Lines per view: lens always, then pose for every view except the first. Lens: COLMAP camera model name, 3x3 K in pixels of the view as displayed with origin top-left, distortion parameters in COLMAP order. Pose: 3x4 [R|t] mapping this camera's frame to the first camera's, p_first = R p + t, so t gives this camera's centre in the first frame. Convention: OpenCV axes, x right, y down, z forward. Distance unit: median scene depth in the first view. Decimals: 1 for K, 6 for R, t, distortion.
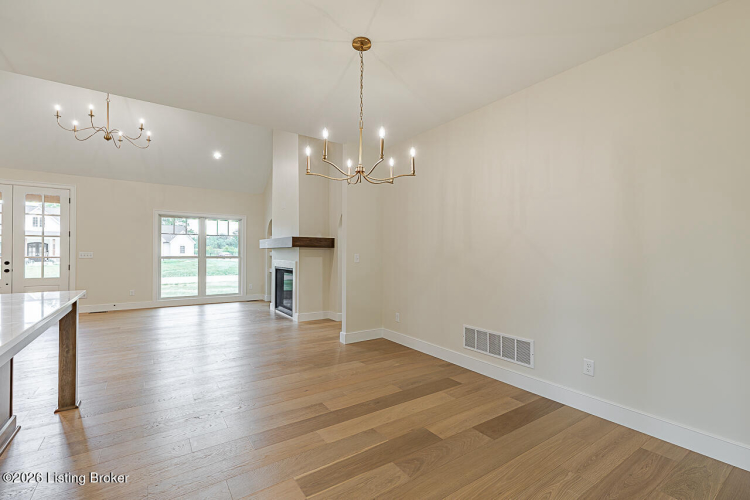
lens RADIAL K [[340.4, 0, 381.9], [0, 340.4, 248.8], [0, 0, 1]] dist [0.006013, -0.000103]
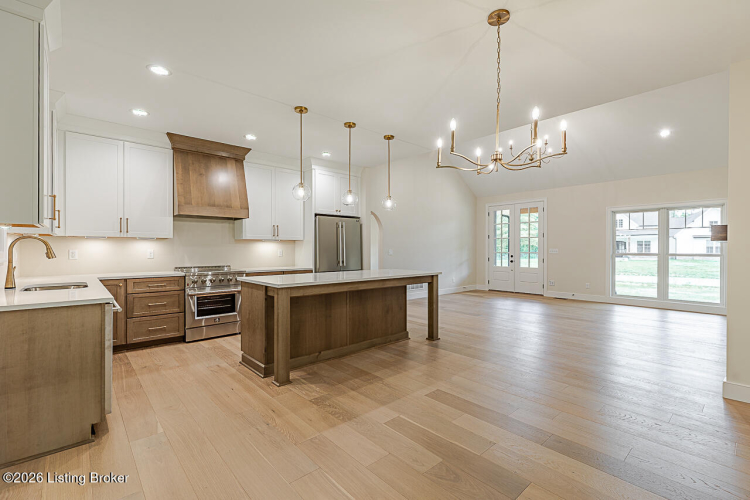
lens RADIAL K [[340.4, 0, 374.7], [0, 340.4, 251.0], [0, 0, 1]] dist [0.006013, -0.000103]
pose [[0.114541, 0.002585, -0.993415, 0.261474], [0.010886, 0.999933, 0.003857, 0.004300], [0.993359, -0.011256, 0.114506, 0.185229]]
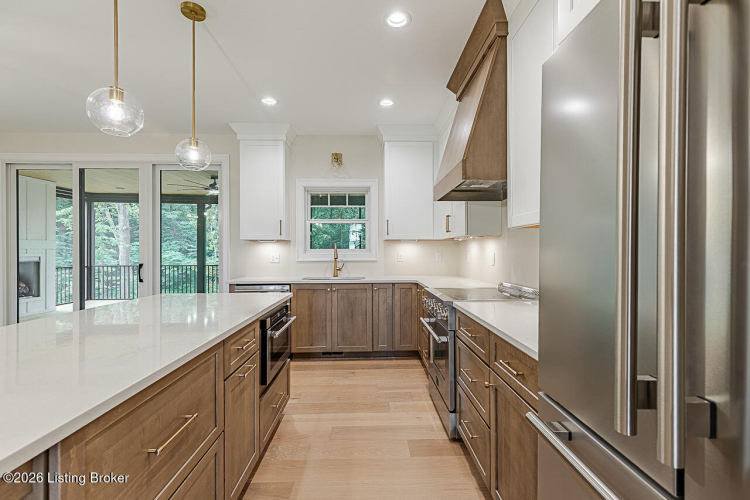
lens RADIAL K [[340.4, 0, 373.0], [0, 340.4, 251.7], [0, 0, 1]] dist [0.006013, -0.000103]
pose [[-0.825286, -0.002446, 0.564710, -0.501305], [-0.001415, 0.999996, 0.002264, -0.002416], [-0.564713, 0.001069, -0.825287, 0.285262]]
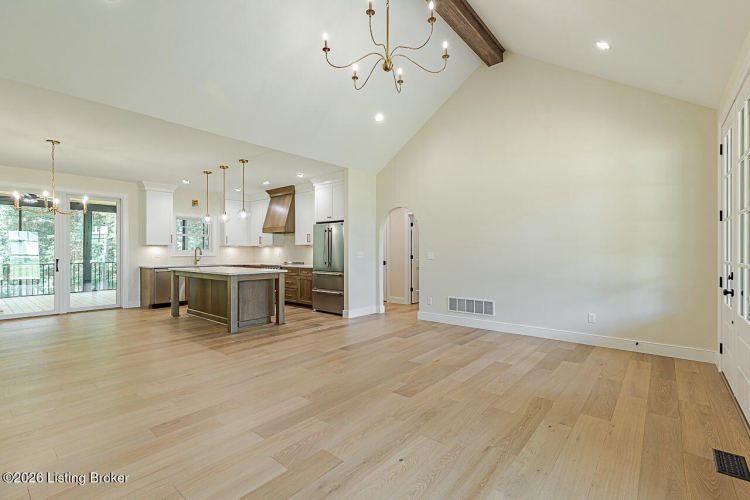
lens RADIAL K [[340.4, 0, 380.6], [0, 340.4, 250.5], [0, 0, 1]] dist [0.006013, -0.000103]
pose [[-0.965879, -0.000917, -0.258991, -0.421702], [0.001954, 0.999939, -0.010826, 0.008932], [0.258985, -0.010962, -0.965819, 1.064914]]
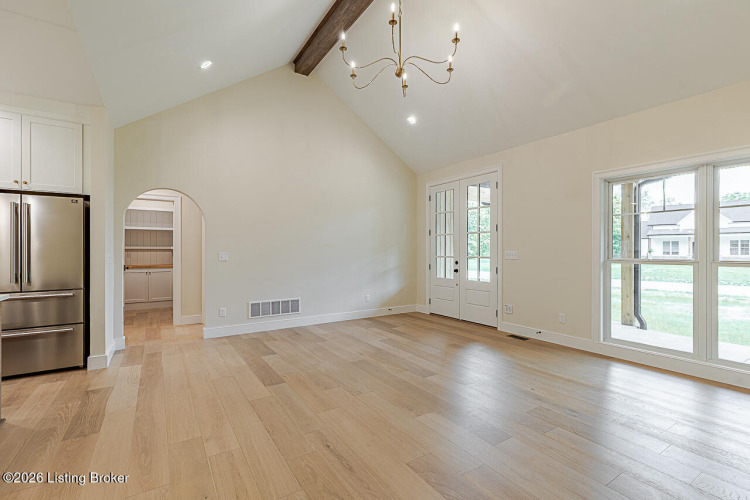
lens RADIAL K [[340.4, 0, 378.2], [0, 340.4, 249.9], [0, 0, 1]] dist [0.006013, -0.000103]
pose [[-0.041384, -0.005021, -0.999131, -0.108820], [0.011446, 0.999919, -0.005499, 0.007012], [0.999078, -0.011664, -0.041323, 0.660026]]
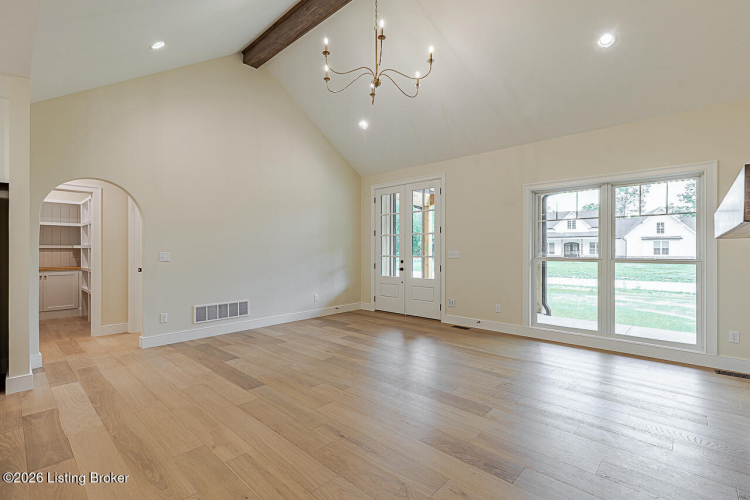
lens RADIAL K [[340.4, 0, 377.6], [0, 340.4, 250.0], [0, 0, 1]] dist [0.006013, -0.000103]
pose [[0.207439, -0.004464, -0.978238, -0.092791], [0.011373, 0.999933, -0.002152, 0.006588], [0.978182, -0.010679, 0.207476, 0.577530]]
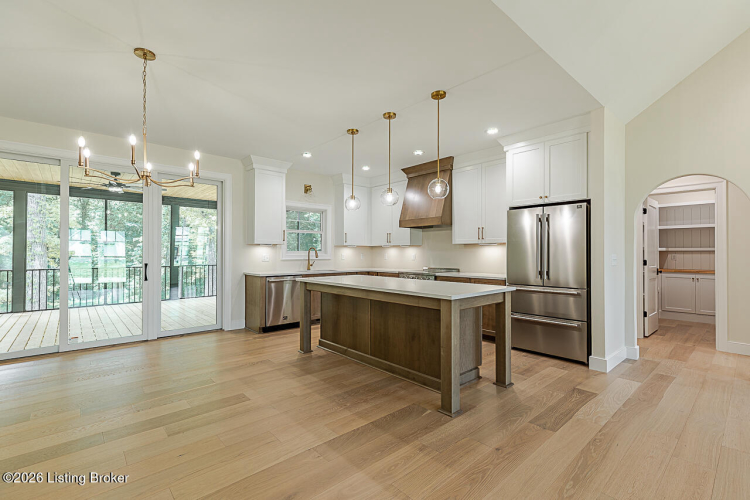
lens RADIAL K [[340.4, 0, 382.3], [0, 340.4, 249.7], [0, 0, 1]] dist [0.006013, -0.000103]
pose [[-0.992725, -0.004144, -0.120336, -0.208561], [-0.001774, 0.999803, -0.019790, 0.006876], [0.120394, -0.019432, -0.992536, 0.686407]]
